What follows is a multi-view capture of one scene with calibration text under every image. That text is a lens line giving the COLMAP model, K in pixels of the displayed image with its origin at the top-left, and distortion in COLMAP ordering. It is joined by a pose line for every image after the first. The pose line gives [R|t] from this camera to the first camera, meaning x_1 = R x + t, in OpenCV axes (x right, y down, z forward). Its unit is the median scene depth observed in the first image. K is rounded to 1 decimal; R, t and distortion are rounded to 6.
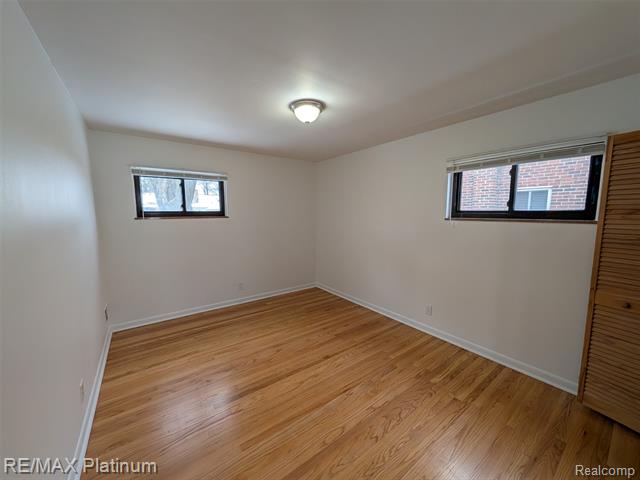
lens RADIAL K [[244.1, 0, 320.8], [0, 244.1, 240.1], [0, 0, 1]] dist [0.000431, 0.000089]
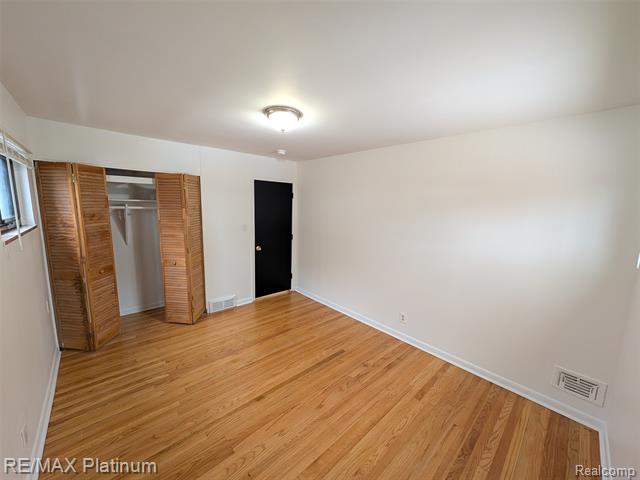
lens RADIAL K [[244.1, 0, 320.8], [0, 244.1, 240.1], [0, 0, 1]] dist [0.000431, 0.000089]
pose [[-0.993042, -0.014901, -0.116816, -0.081858], [-0.044628, 0.965589, 0.256215, -0.280186], [0.108978, 0.259646, -0.959535, 1.748340]]
